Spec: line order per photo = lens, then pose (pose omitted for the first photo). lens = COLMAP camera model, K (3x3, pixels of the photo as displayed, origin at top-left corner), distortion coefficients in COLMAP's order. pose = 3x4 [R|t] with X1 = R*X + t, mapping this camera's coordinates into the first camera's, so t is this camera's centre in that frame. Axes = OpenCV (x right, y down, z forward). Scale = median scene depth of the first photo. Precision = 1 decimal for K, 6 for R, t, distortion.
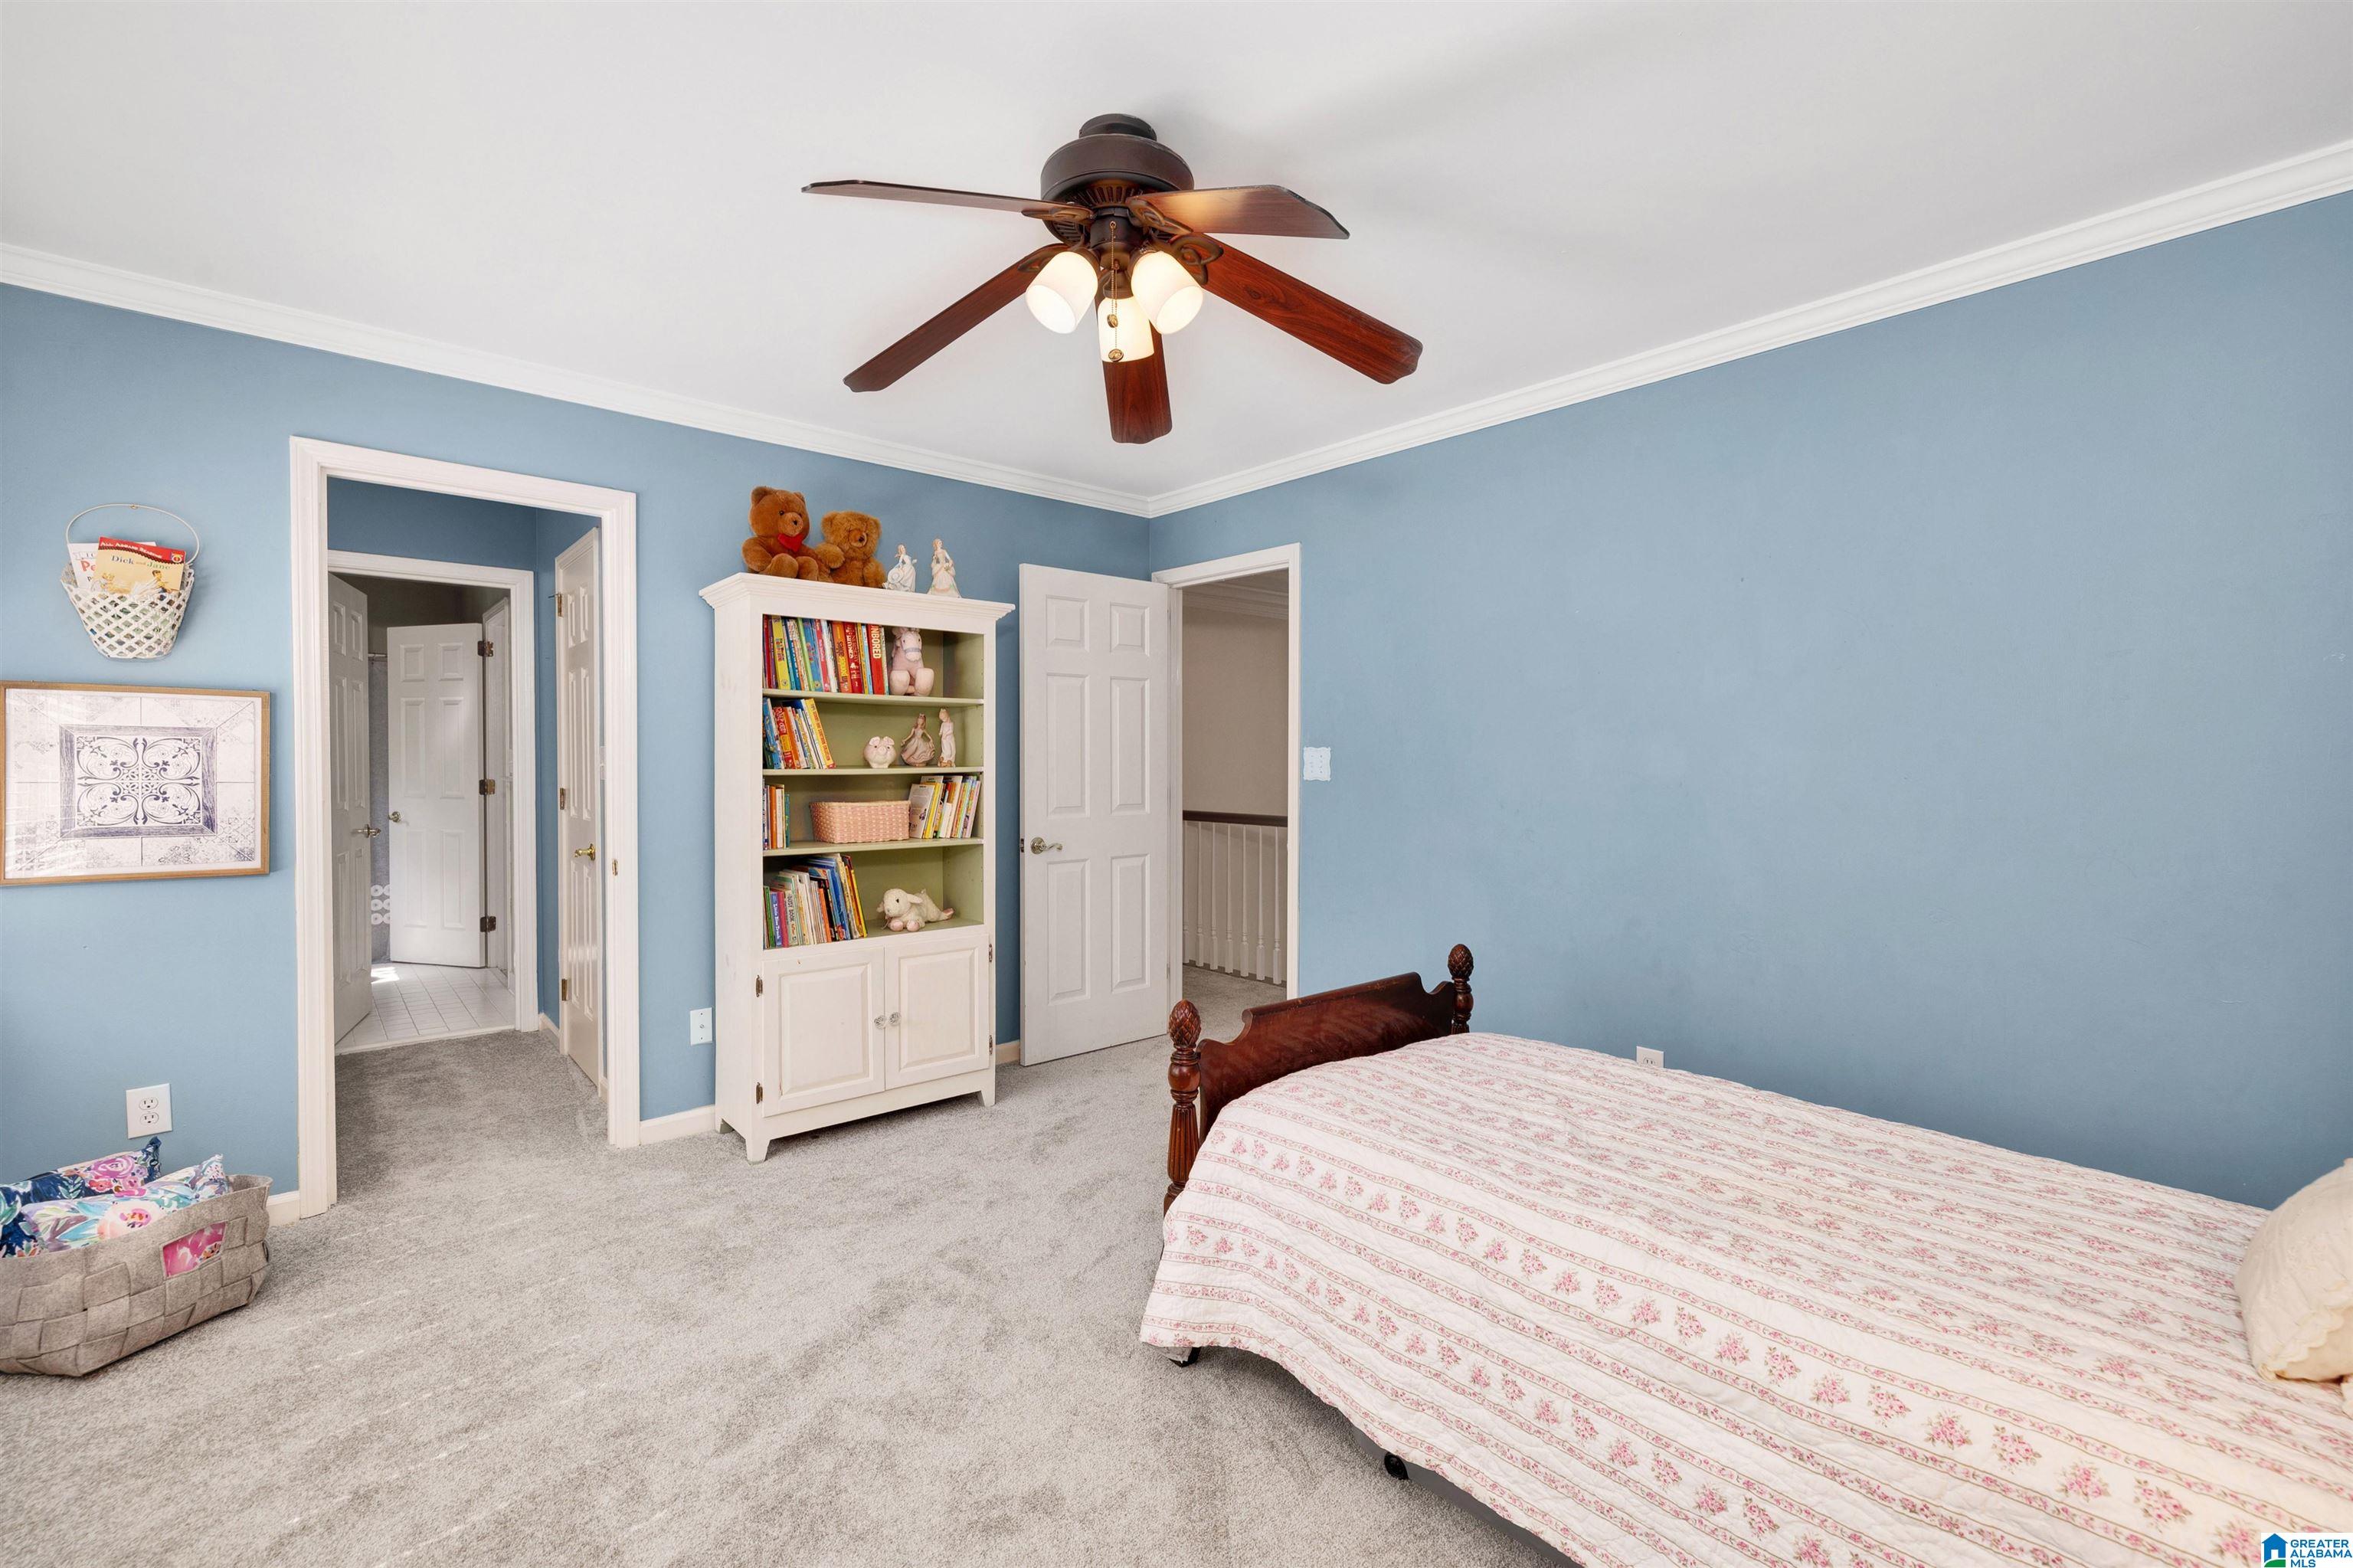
lens RADIAL K [[1019.3, 0, 1168.3], [0, 1019.3, 778.0], [0, 0, 1]] dist [0.001747, 0.000209]
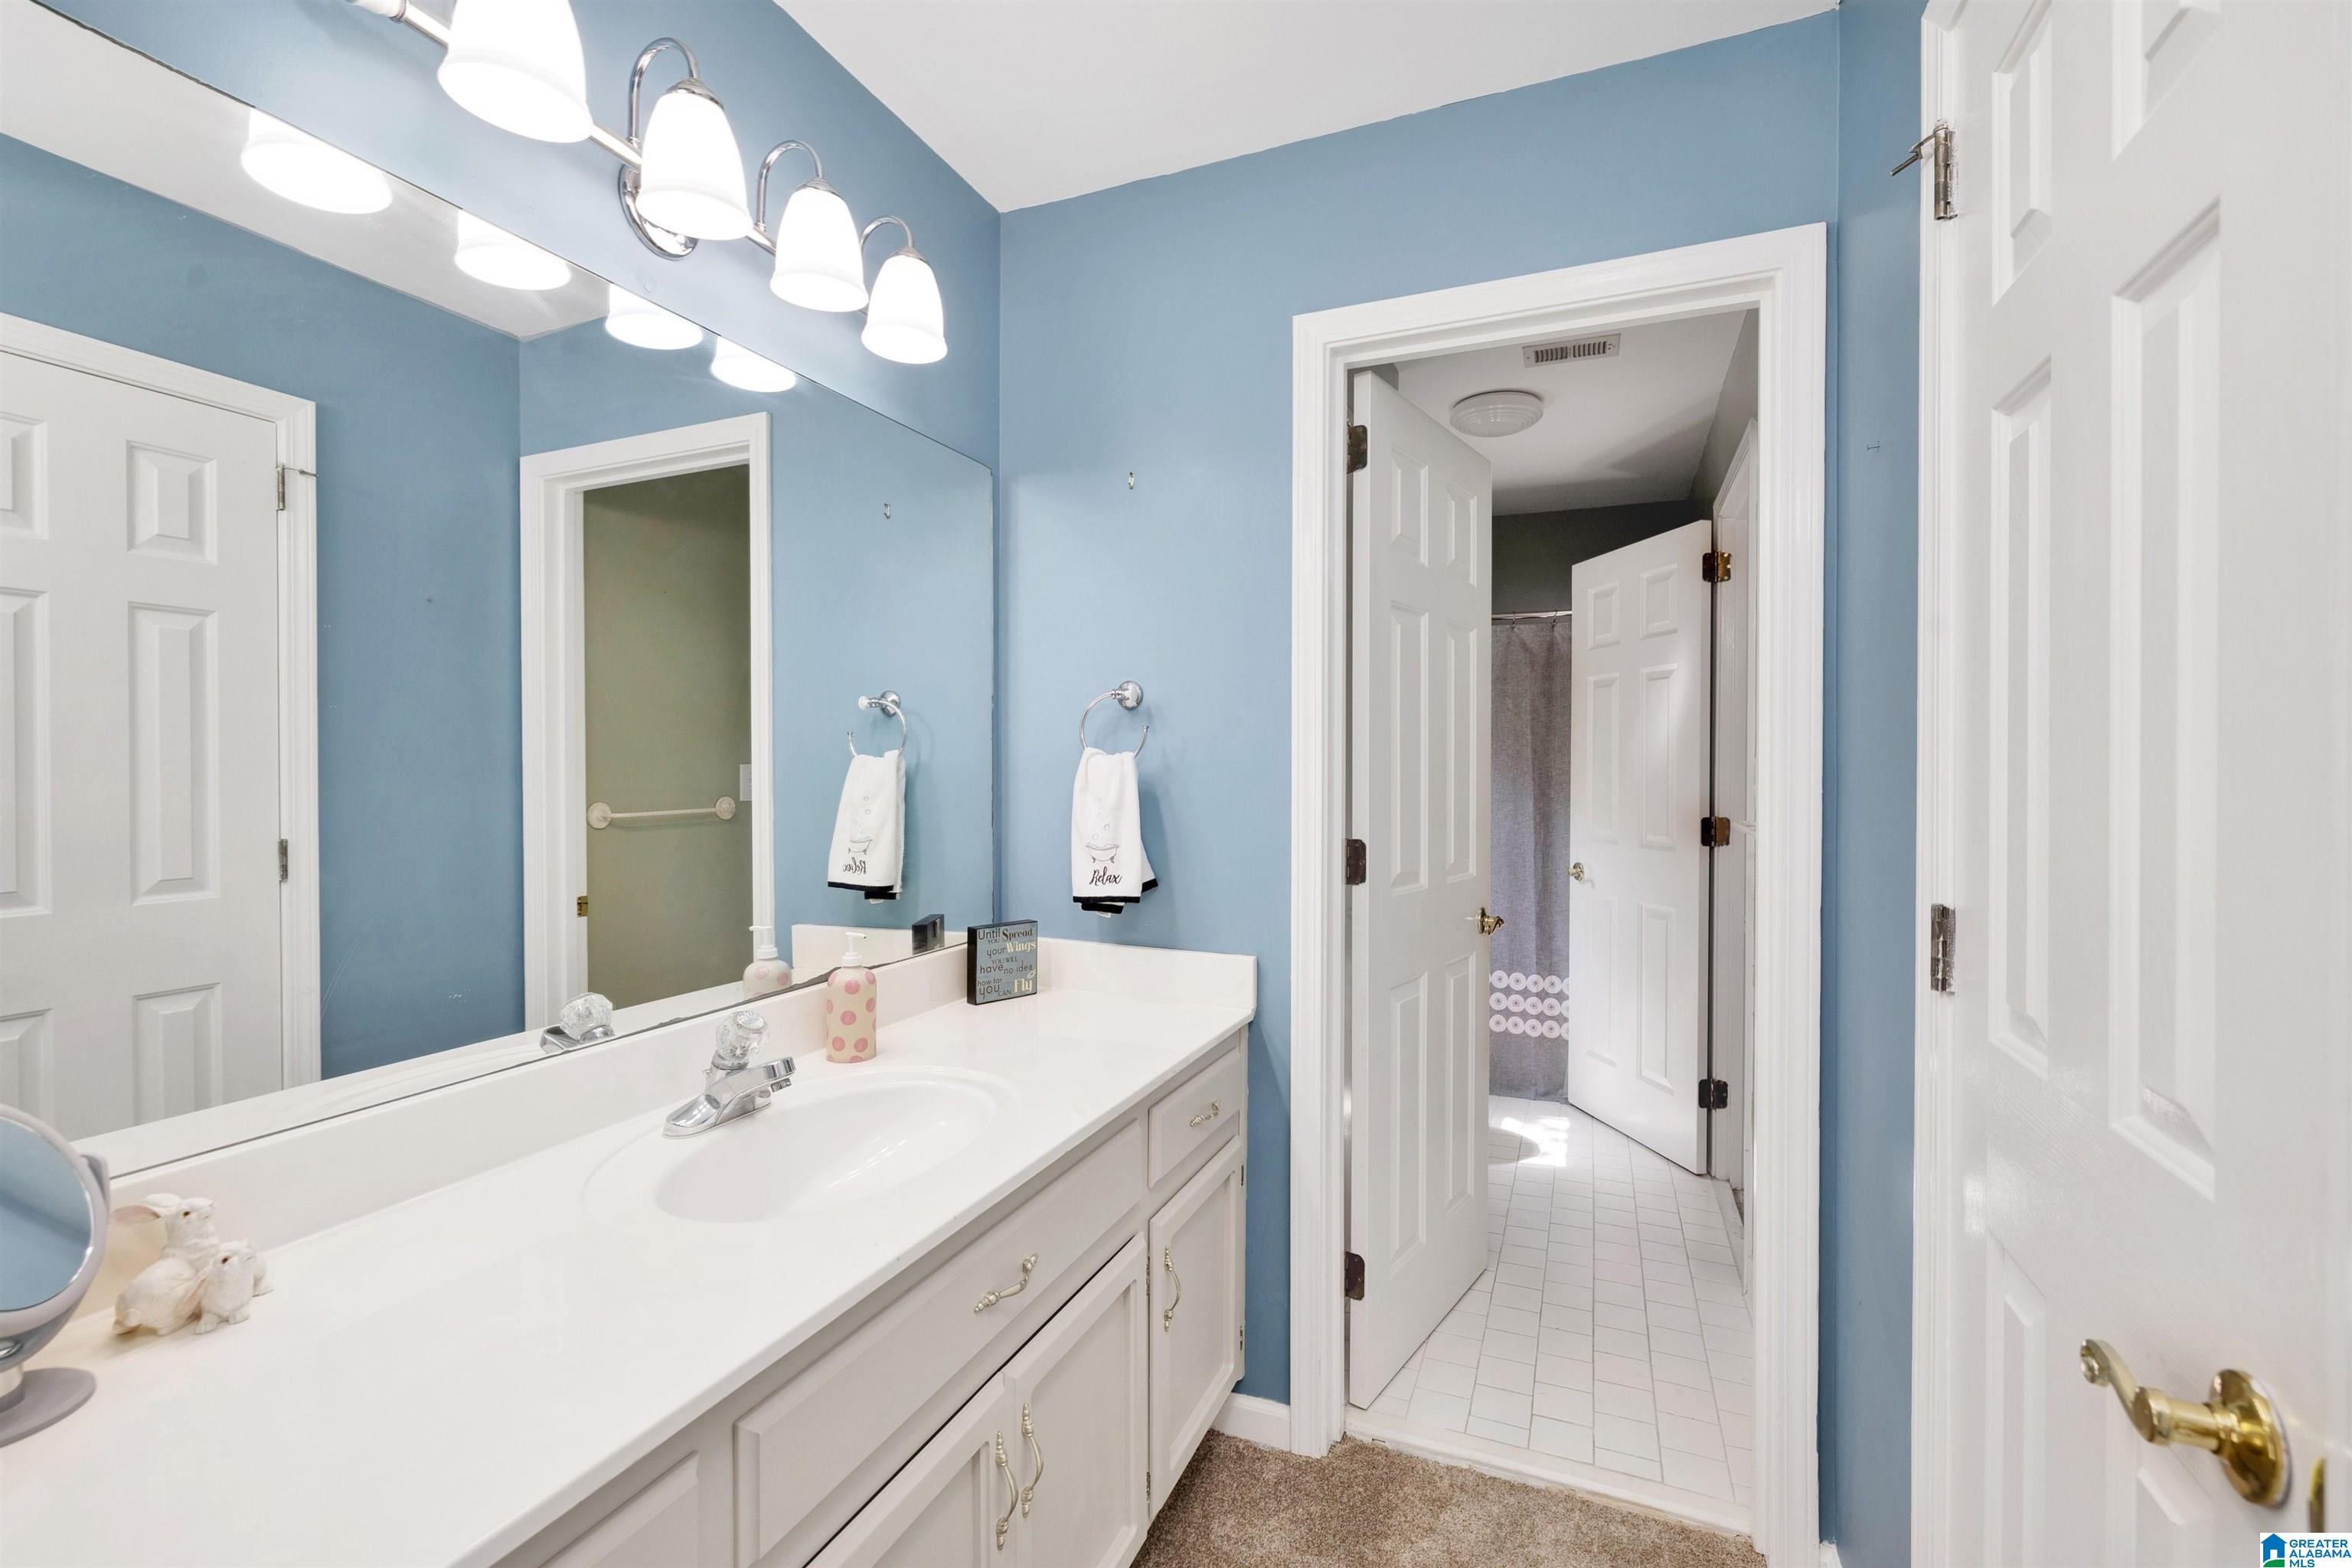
lens RADIAL K [[1018.8, 0, 1167.9], [0, 1018.8, 775.2], [0, 0, 1]] dist [0.001747, 0.000209]
pose [[0.447260, 0.005538, -0.894387, -0.325842], [-0.015192, 0.999884, -0.001406, -0.014567], [0.894275, 0.014217, 0.447292, 0.514441]]
